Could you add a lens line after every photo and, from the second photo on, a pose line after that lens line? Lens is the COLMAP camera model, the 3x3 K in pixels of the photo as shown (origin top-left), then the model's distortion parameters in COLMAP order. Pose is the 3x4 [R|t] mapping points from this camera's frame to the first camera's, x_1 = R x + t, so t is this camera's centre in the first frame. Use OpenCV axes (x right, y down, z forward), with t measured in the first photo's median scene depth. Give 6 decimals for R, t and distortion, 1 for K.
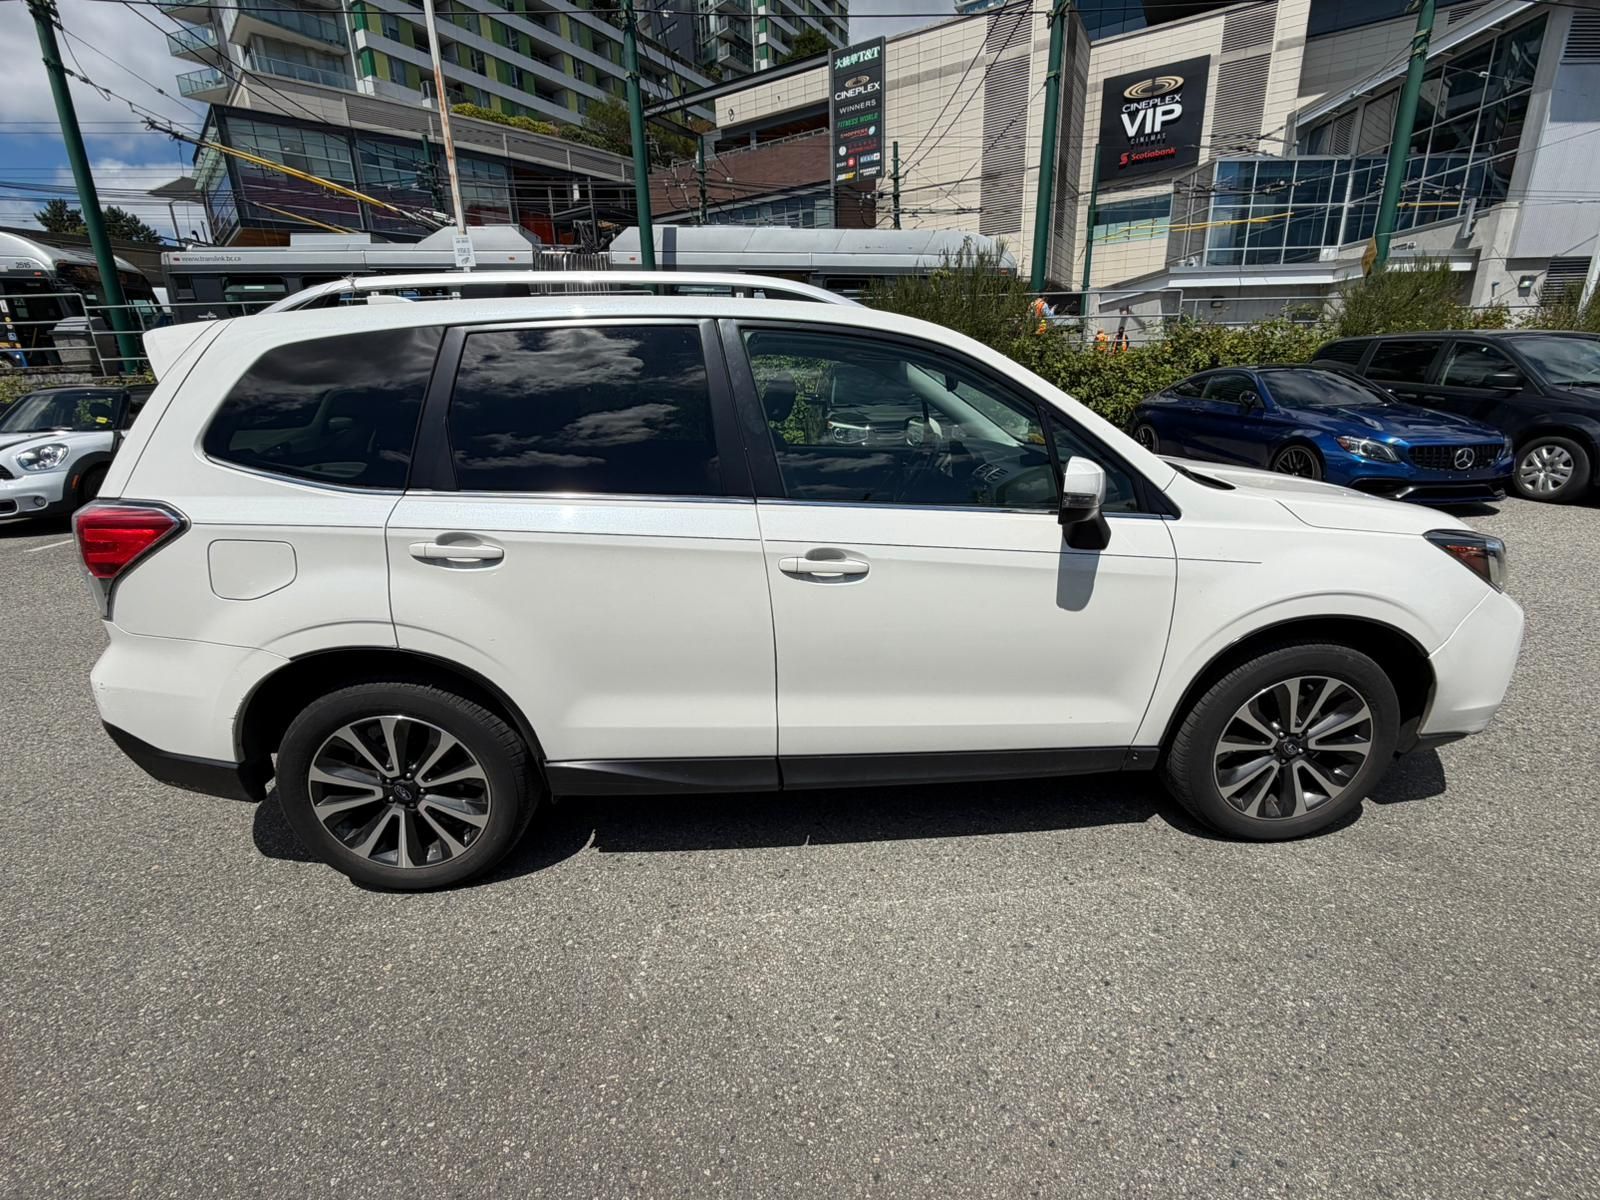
lens RADIAL K [[696.0, 0, 801.7], [0, 696.0, 595.9], [0, 0, 1]] dist [-0.001918, 0.000789]
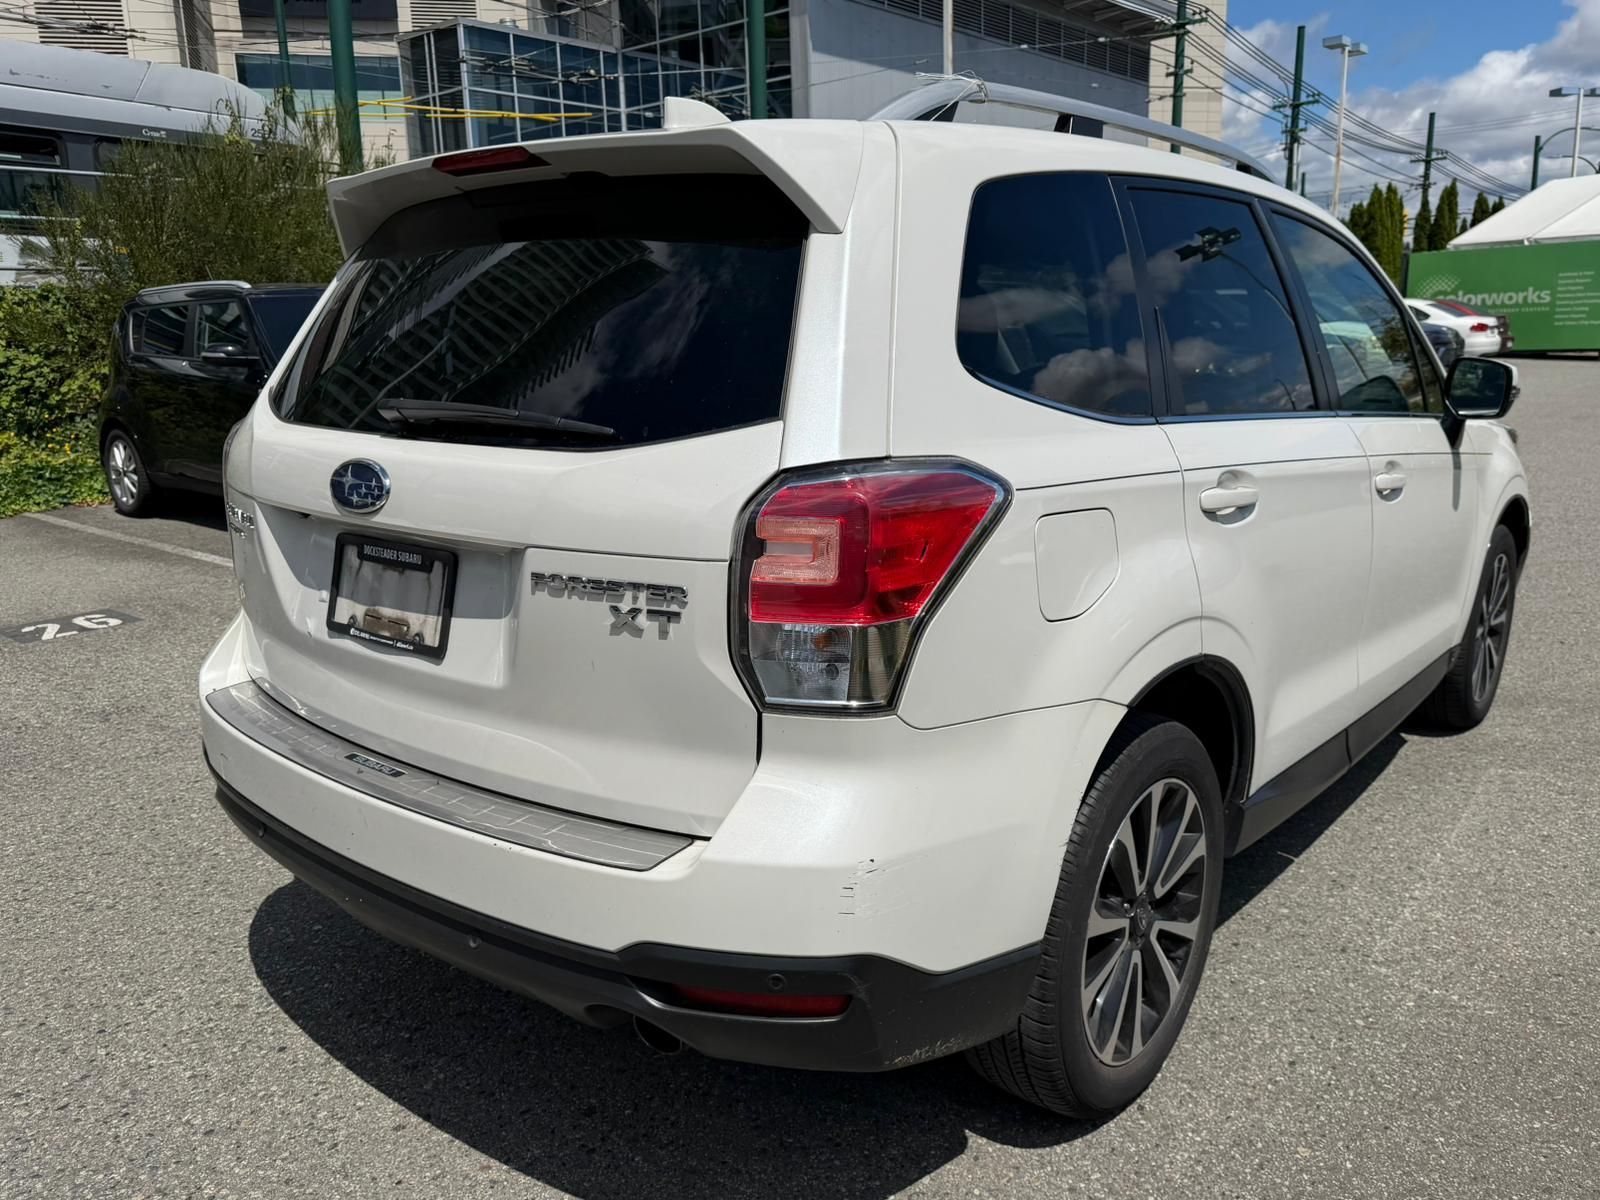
lens RADIAL K [[1224.7, 0, 793.4], [0, 1224.7, 604.3], [0, 0, 1]] dist [0.029335, -0.034040]
pose [[0.690263, -0.149422, 0.707962, -1.444251], [0.216087, 0.976363, -0.004615, -0.042409], [-0.690538, 0.156167, 0.706236, 0.397649]]
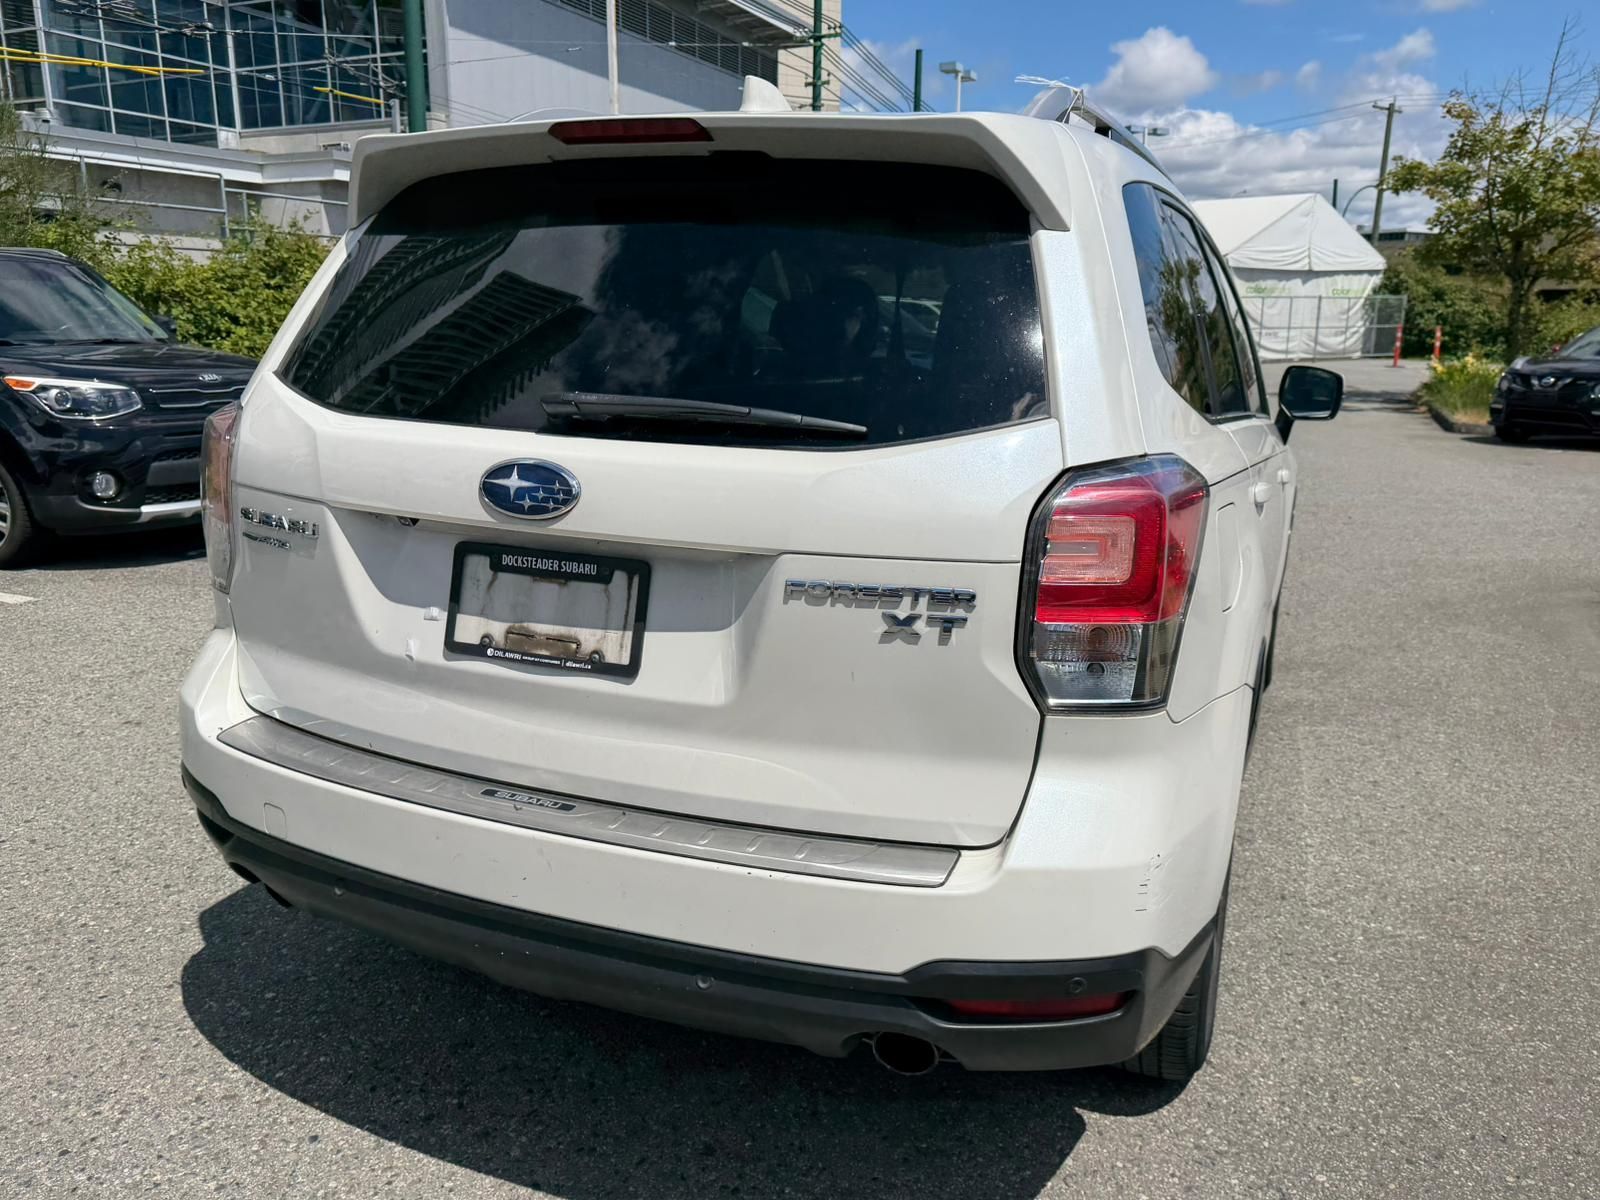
lens RADIAL K [[1224.7, 0, 792.7], [0, 1224.7, 604.2], [0, 0, 1]] dist [0.029335, -0.034040]
pose [[0.449837, -0.173774, 0.876042, -1.643082], [0.241025, 0.968114, 0.068275, -0.137305], [-0.859973, 0.180435, 0.477377, 0.714658]]
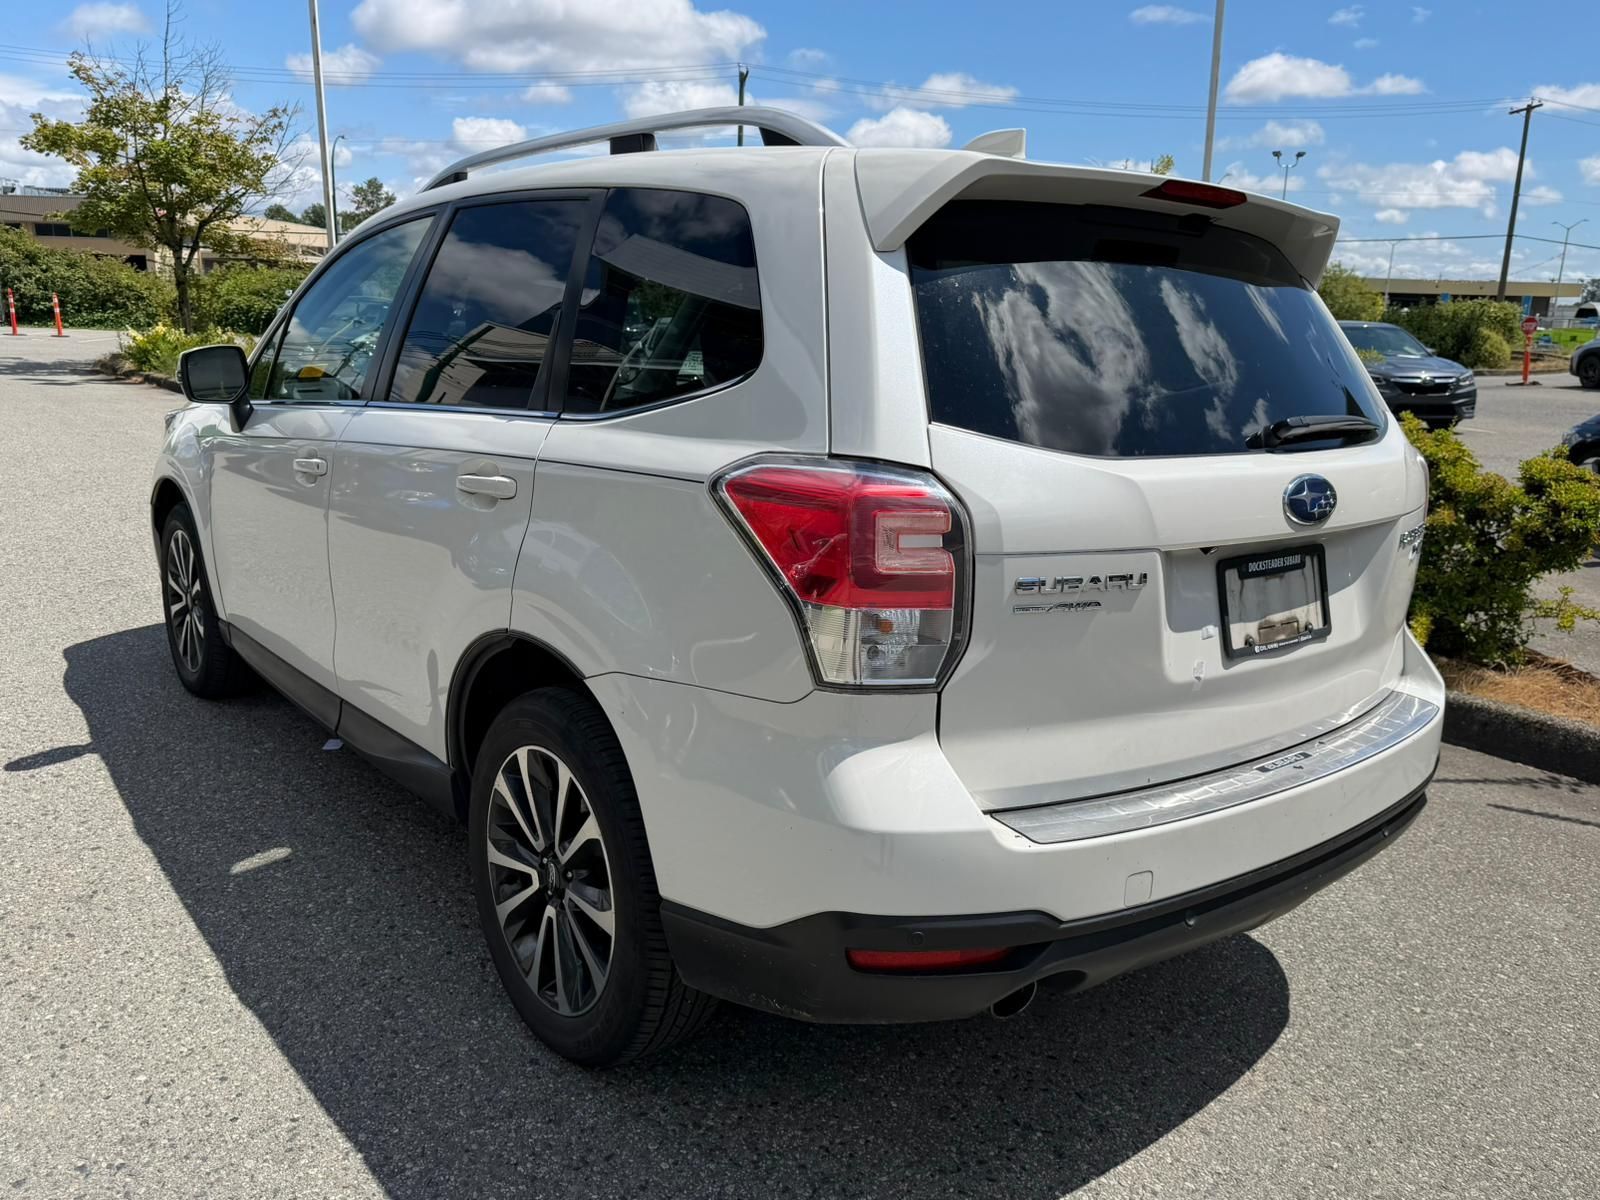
lens RADIAL K [[1224.7, 0, 783.2], [0, 1224.7, 603.2], [0, 0, 1]] dist [0.029335, -0.034040]
pose [[-0.564178, -0.182972, 0.805124, -1.567035], [0.231628, 0.900902, 0.367048, -0.561185], [-0.792497, 0.393570, -0.465887, 2.001594]]
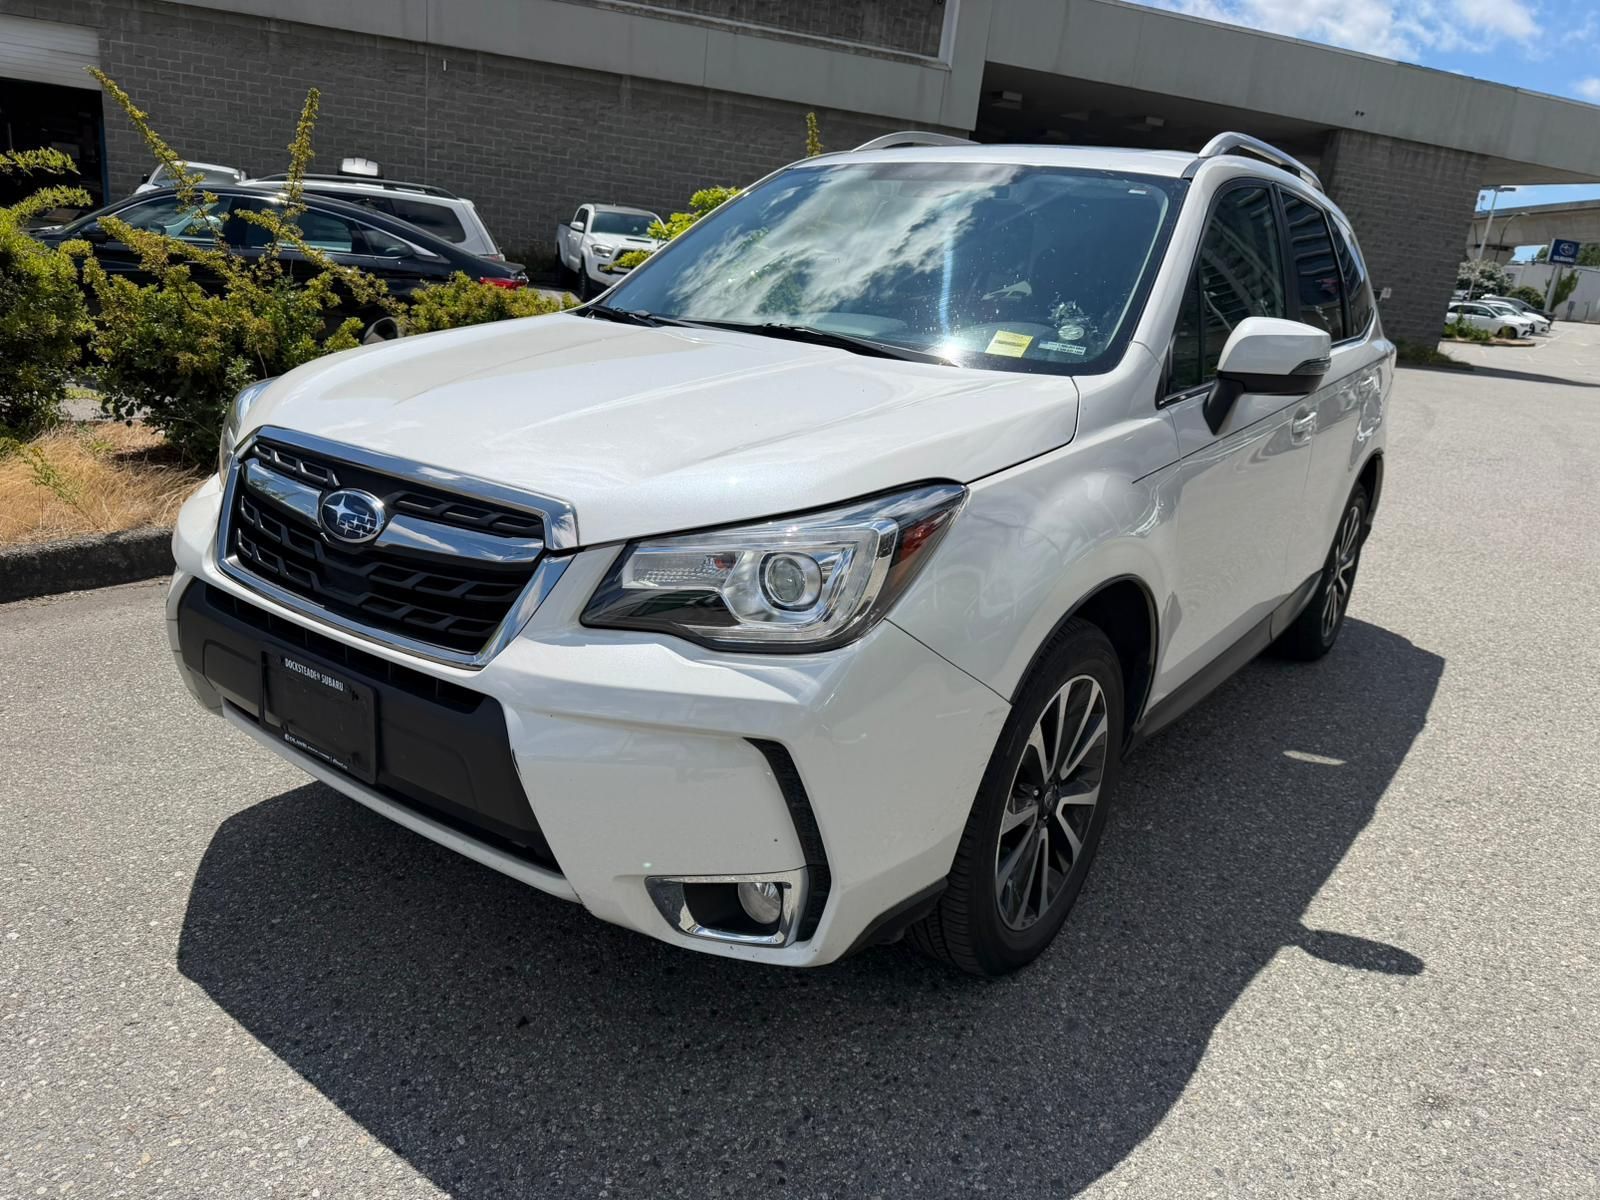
lens RADIAL K [[1138.9, 0, 806.9], [0, 1138.9, 603.4], [0, 0, 1]] dist [0.015236, -0.023431]
pose [[-0.629574, 0.188742, -0.753666, 1.568885], [-0.306581, 0.830976, 0.464205, -0.599184], [0.713894, 0.523311, -0.465297, 2.056961]]
